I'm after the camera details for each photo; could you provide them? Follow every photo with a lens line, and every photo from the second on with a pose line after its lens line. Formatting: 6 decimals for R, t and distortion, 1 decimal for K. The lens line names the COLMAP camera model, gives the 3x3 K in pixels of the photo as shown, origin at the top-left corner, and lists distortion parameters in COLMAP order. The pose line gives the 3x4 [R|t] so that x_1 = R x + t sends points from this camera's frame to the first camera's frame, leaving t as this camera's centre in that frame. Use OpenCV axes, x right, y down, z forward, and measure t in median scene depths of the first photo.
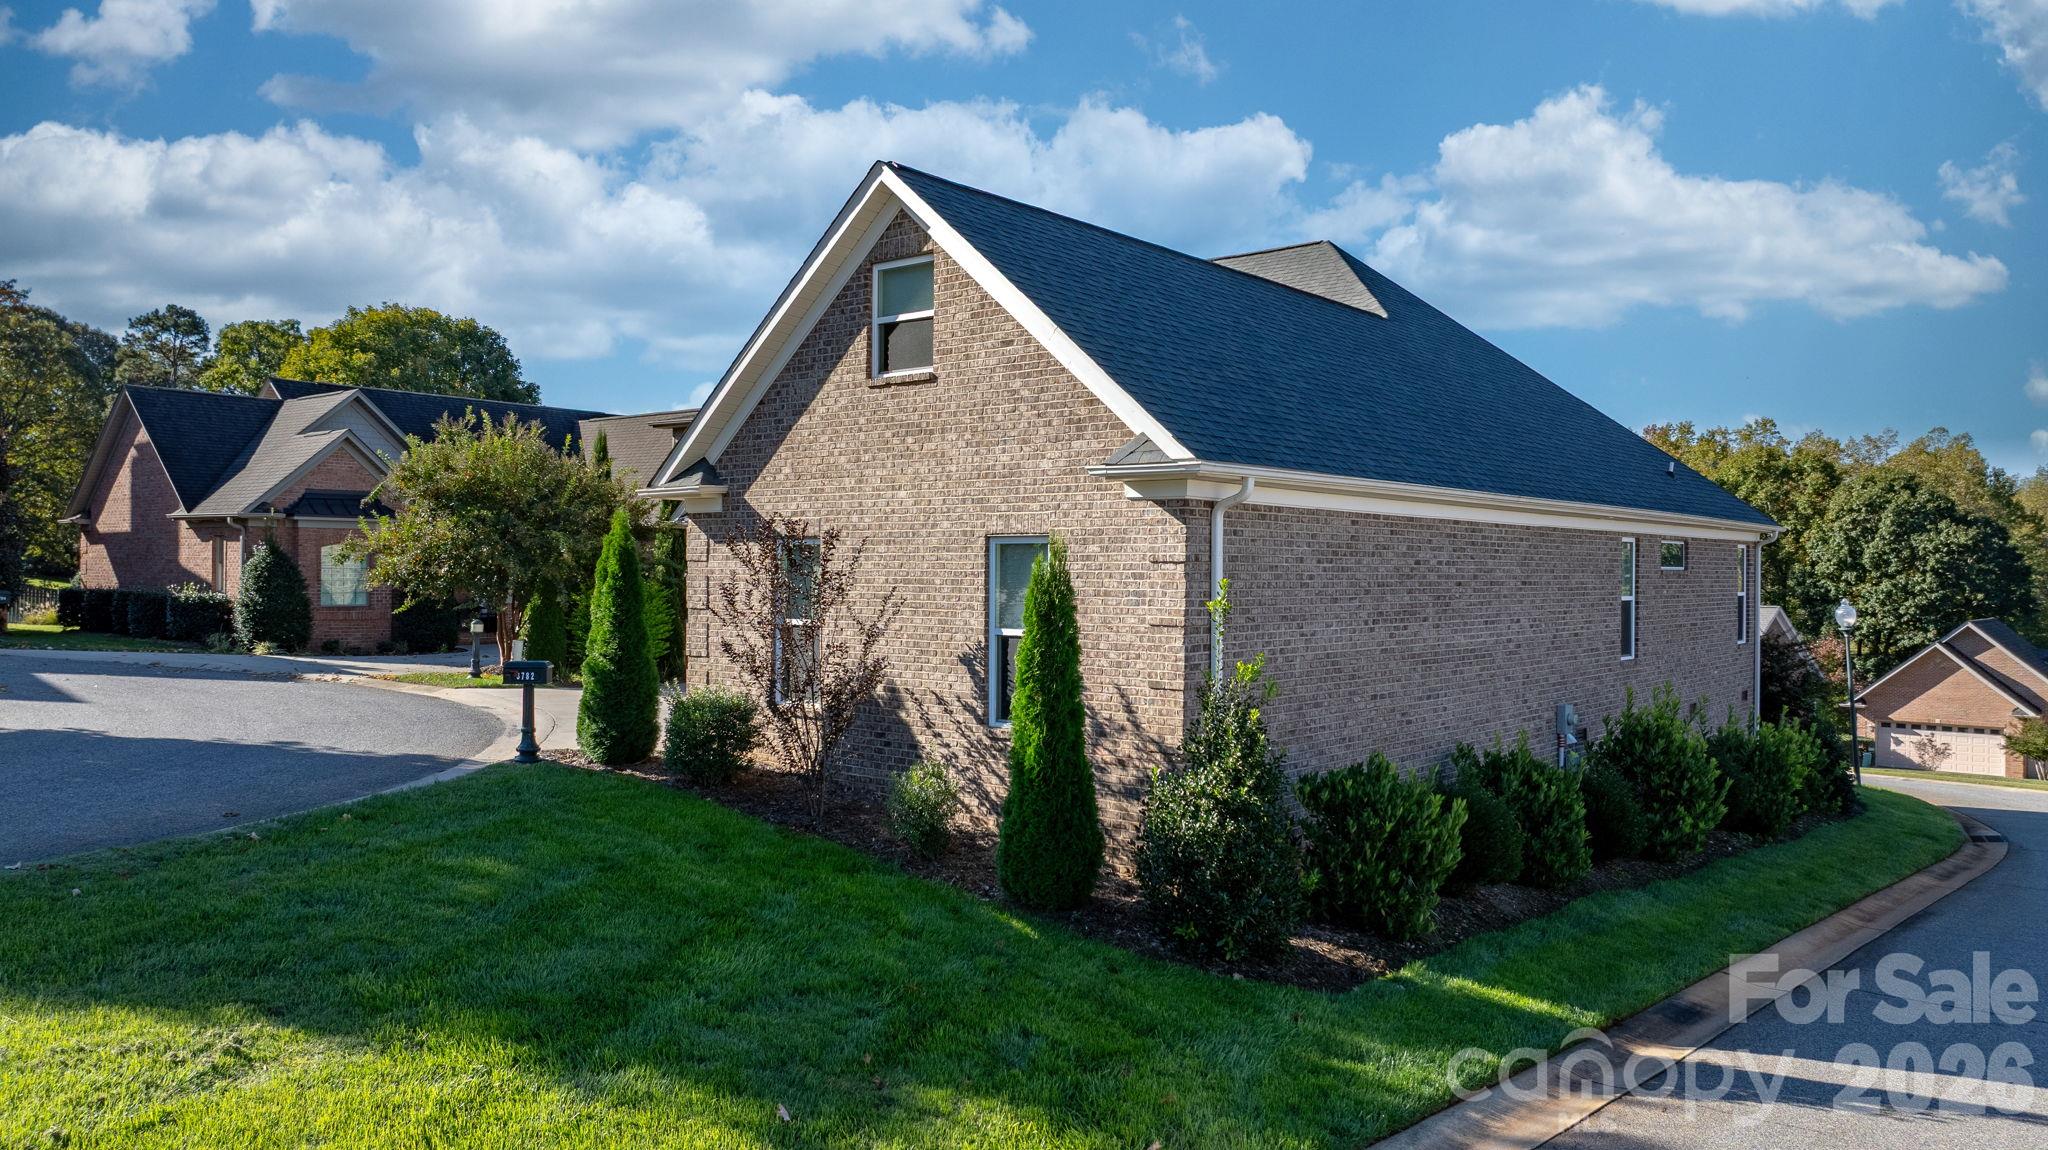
lens RADIAL K [[1445.7, 0, 1039.3], [0, 1445.7, 574.4], [0, 0, 1]] dist [-0.017848, 0.013808]
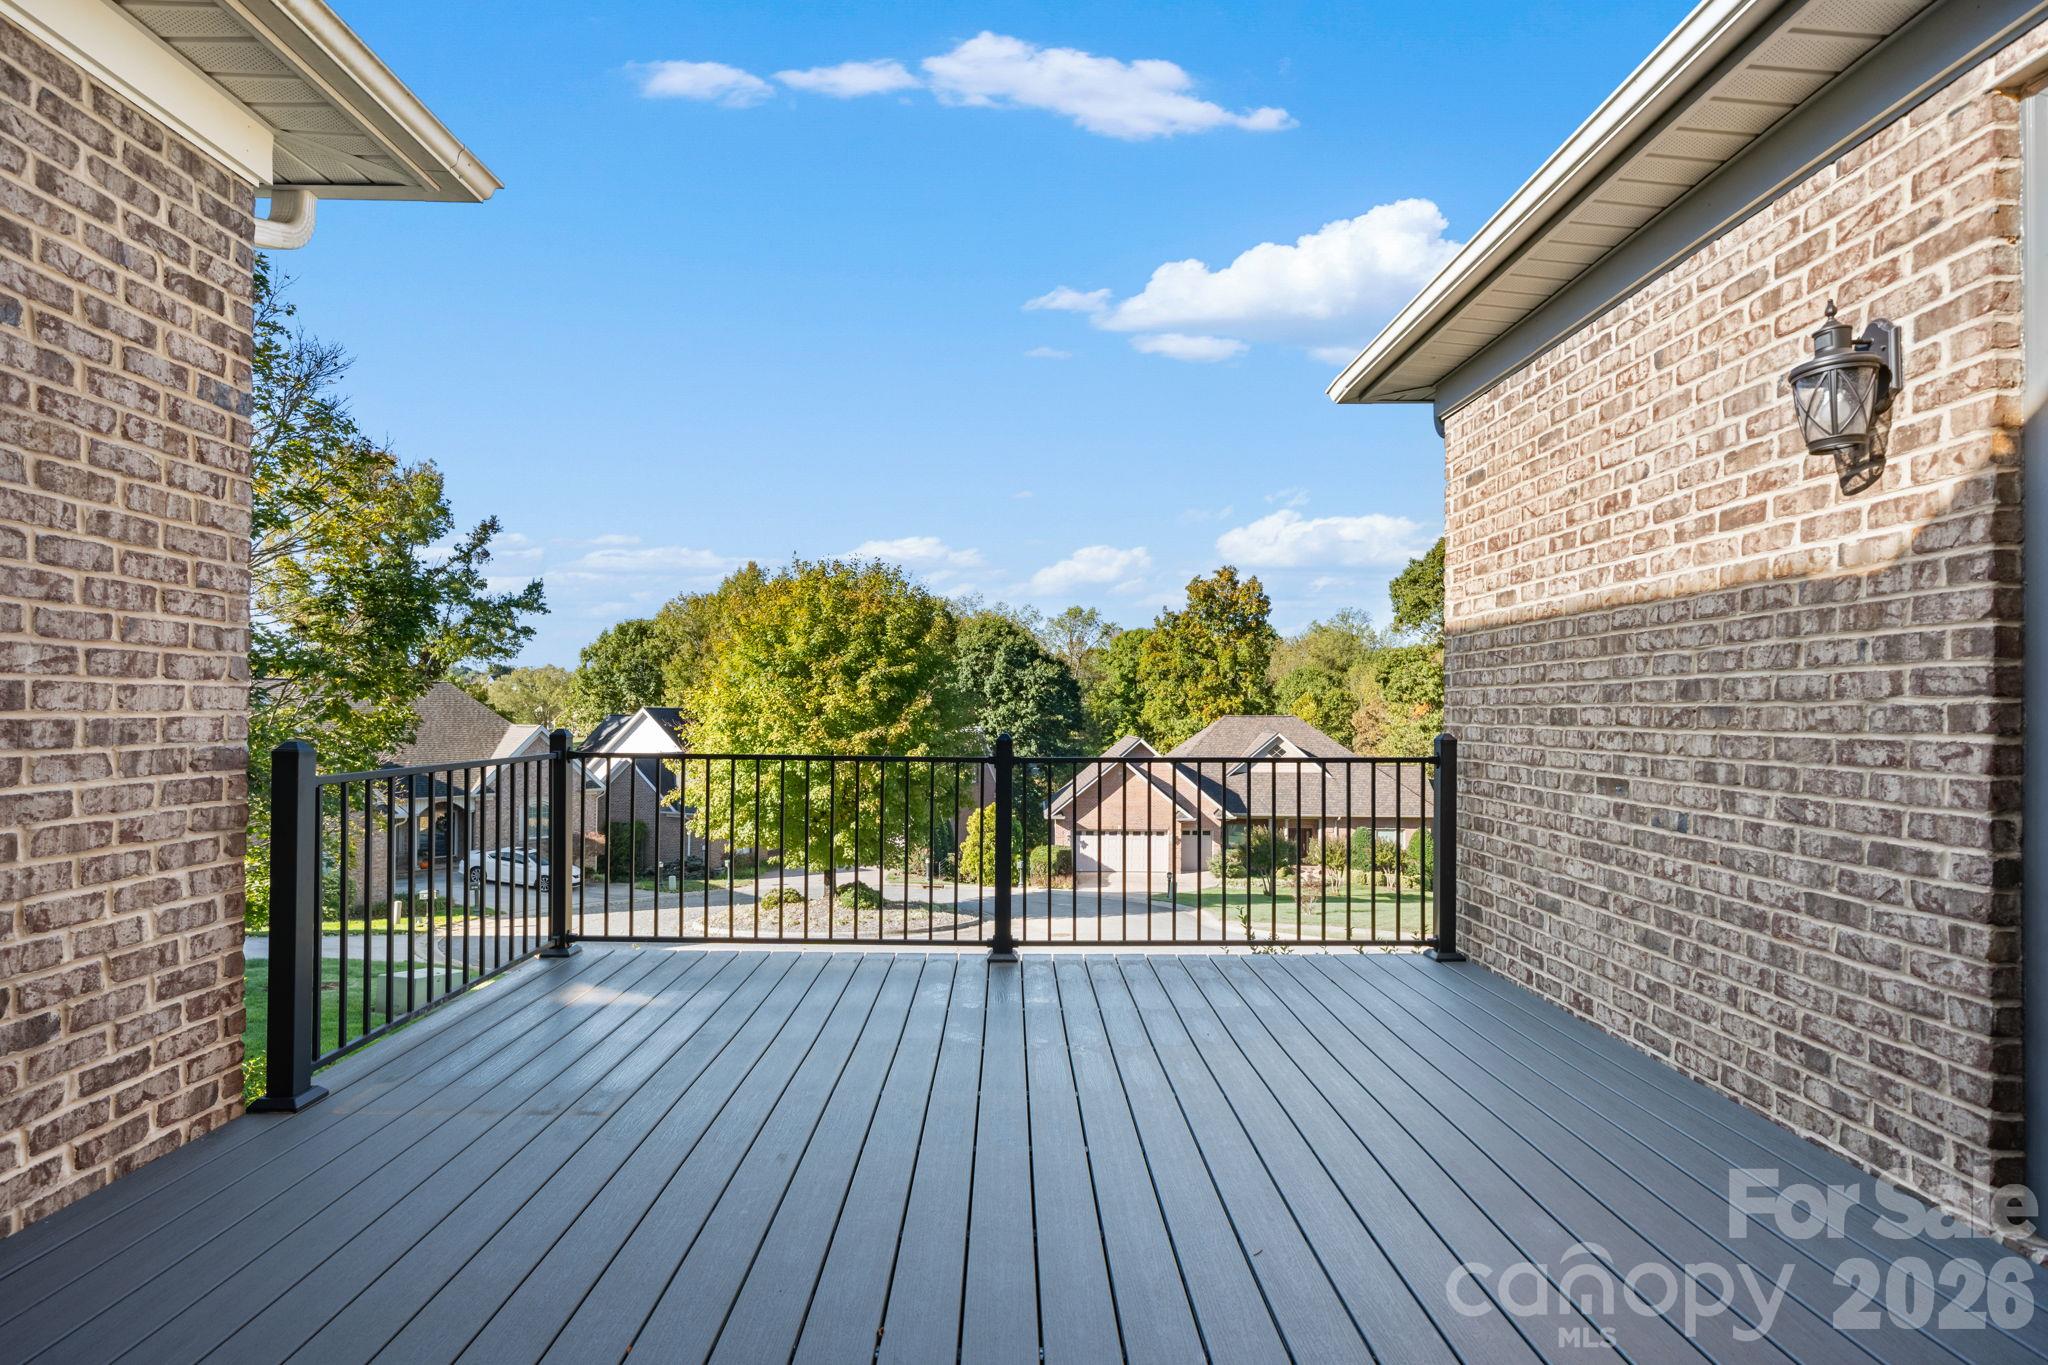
lens RADIAL K [[968.4, 0, 1020.8], [0, 968.4, 694.3], [0, 0, 1]] dist [0.000873, 0.000028]
pose [[0.758607, 0.009920, 0.651473, 0.359013], [0.001032, 0.999865, -0.016427, 0.050025], [-0.651548, 0.013134, 0.758494, 2.282277]]
